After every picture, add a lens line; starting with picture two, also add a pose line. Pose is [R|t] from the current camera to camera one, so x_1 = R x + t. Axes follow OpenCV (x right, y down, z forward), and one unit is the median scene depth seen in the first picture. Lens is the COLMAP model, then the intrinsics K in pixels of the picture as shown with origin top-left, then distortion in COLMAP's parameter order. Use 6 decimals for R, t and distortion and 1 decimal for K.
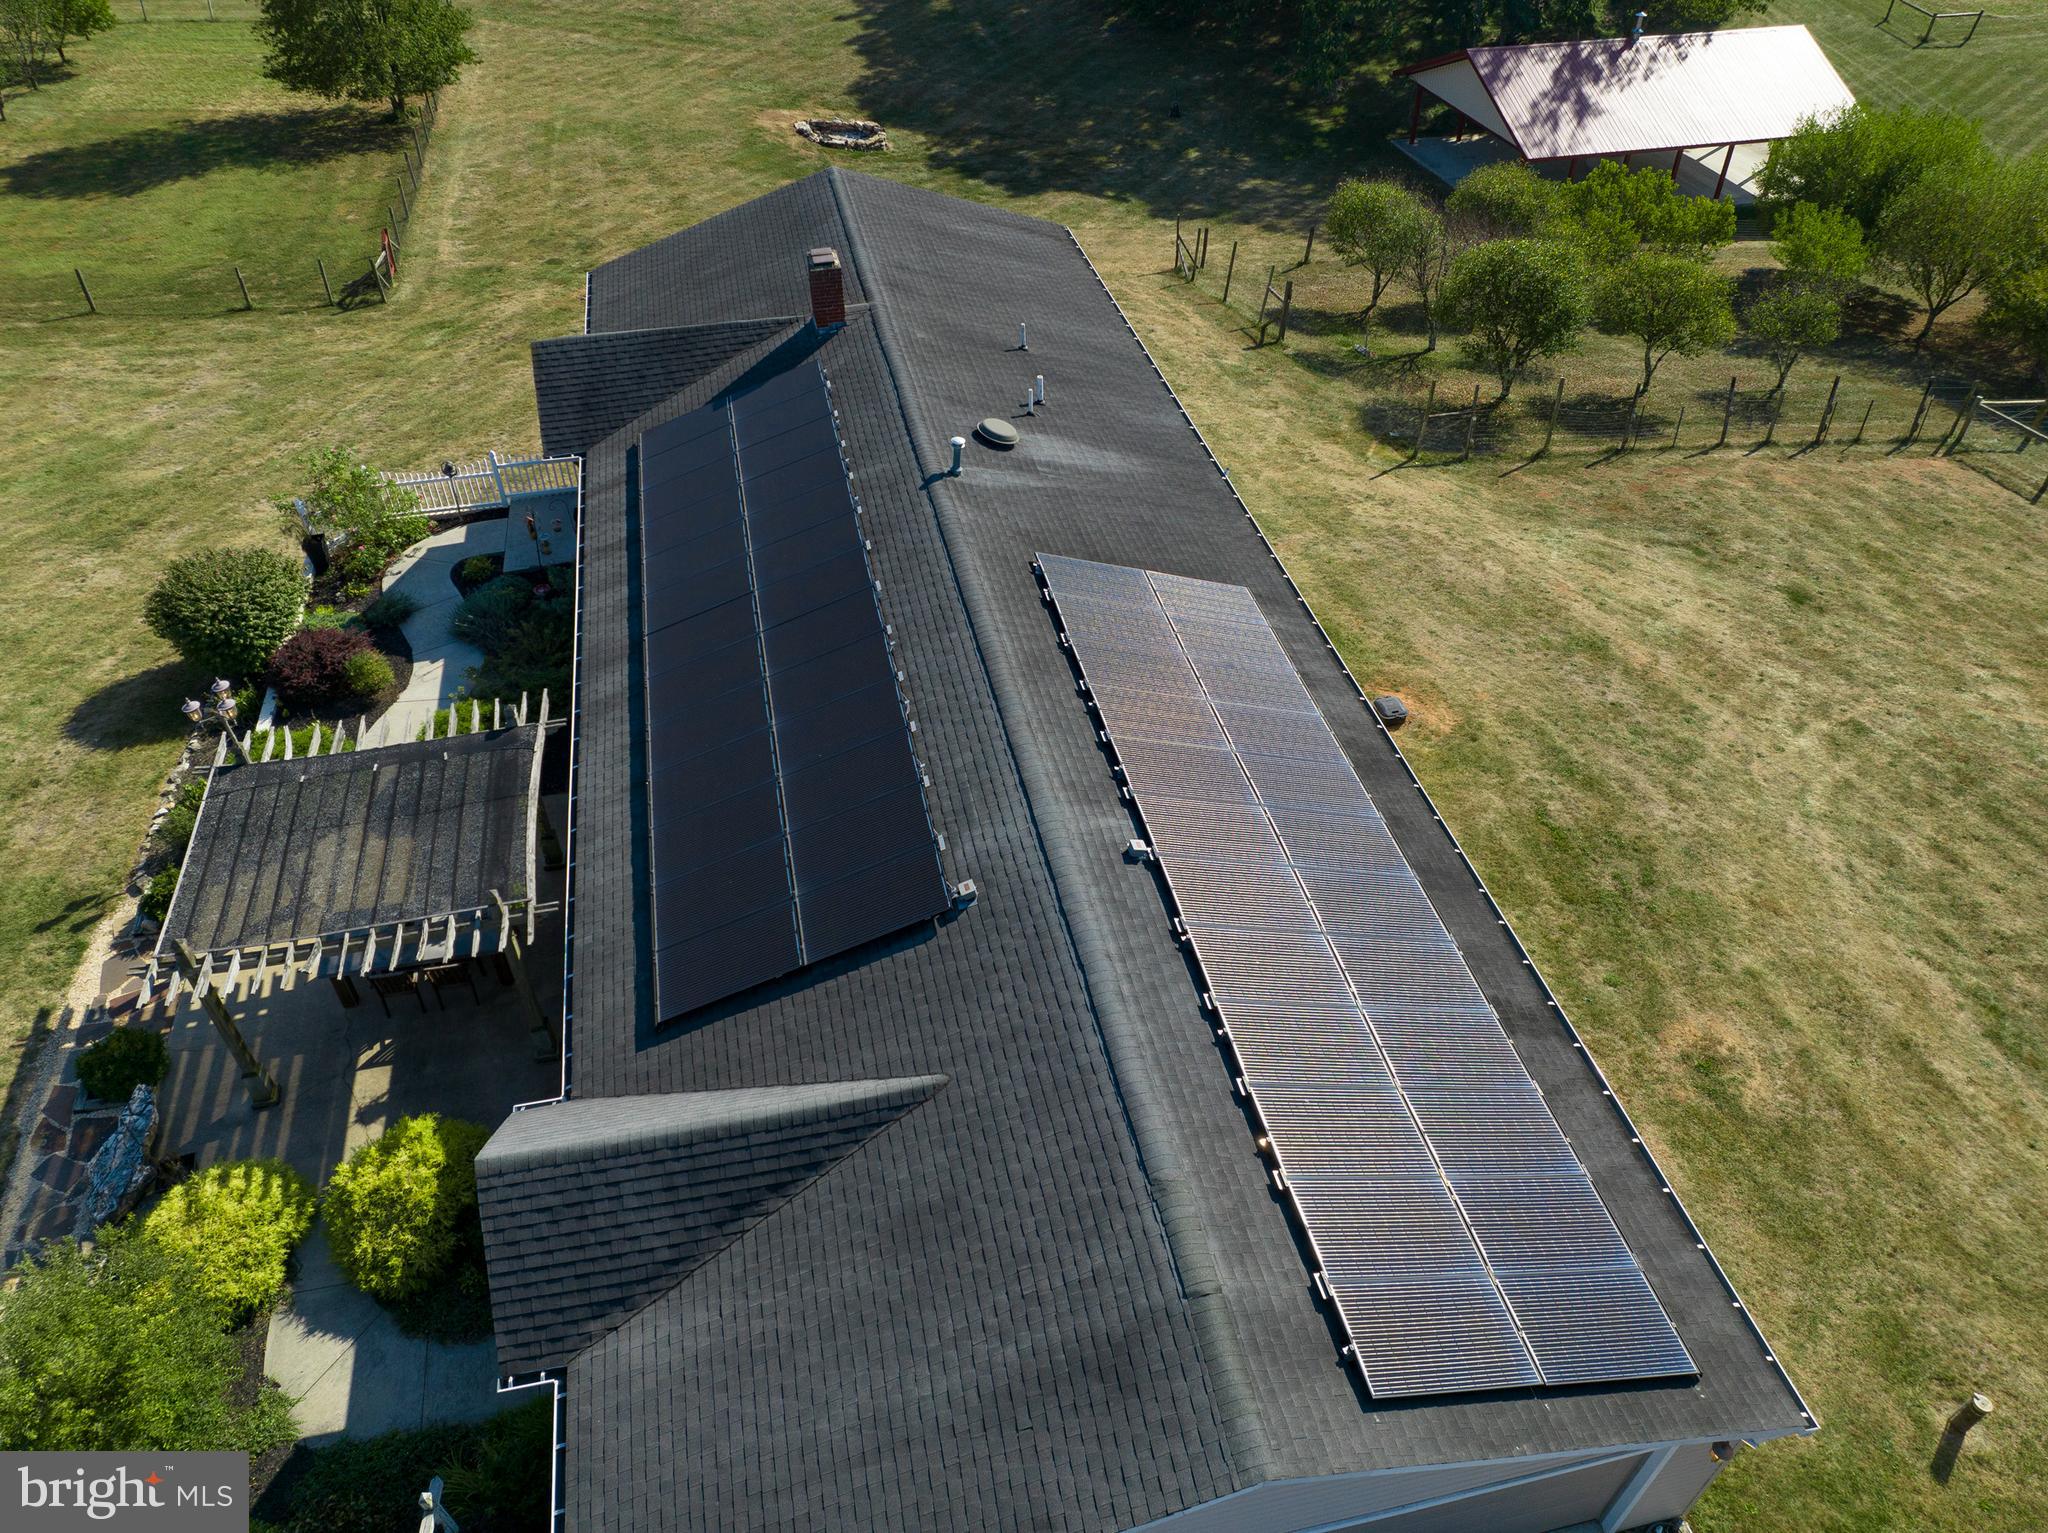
lens RADIAL K [[1432.7, 0, 1031.5], [0, 1432.7, 768.7], [0, 0, 1]] dist [-0.032970, 0.000074]
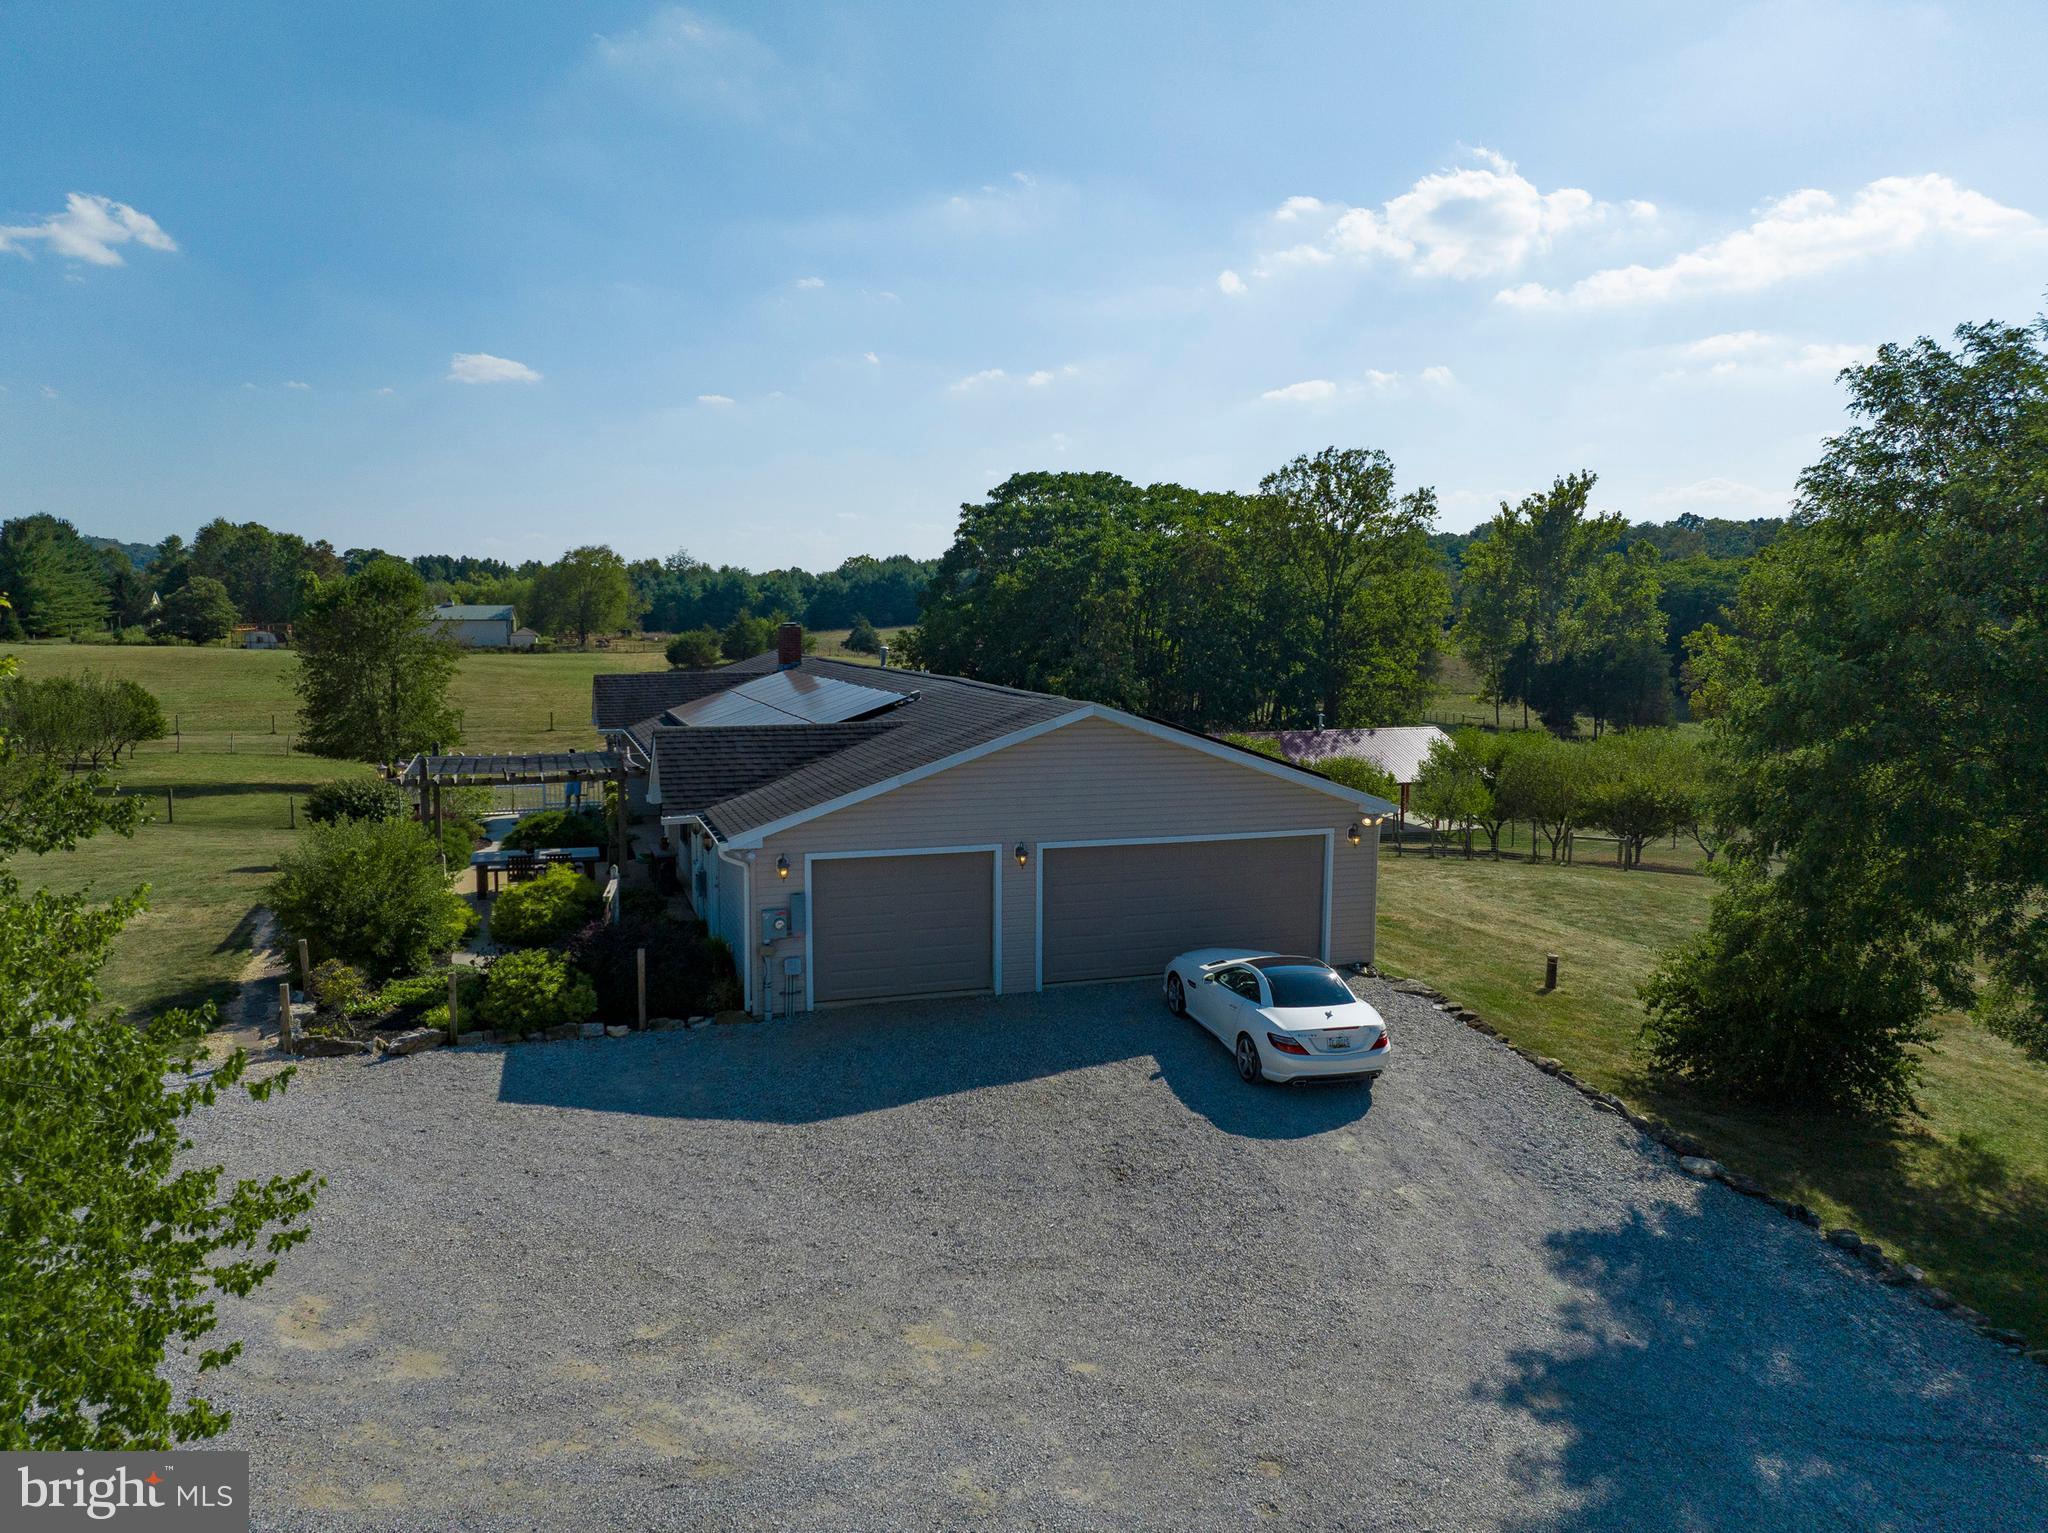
lens RADIAL K [[1432.7, 0, 1031.5], [0, 1432.7, 768.7], [0, 0, 1]] dist [-0.032970, 0.000074]
pose [[0.992489, -0.018383, 0.120947, -0.032335], [0.085931, 0.808437, -0.582276, 0.322847], [-0.087074, 0.588295, 0.803945, -0.101491]]
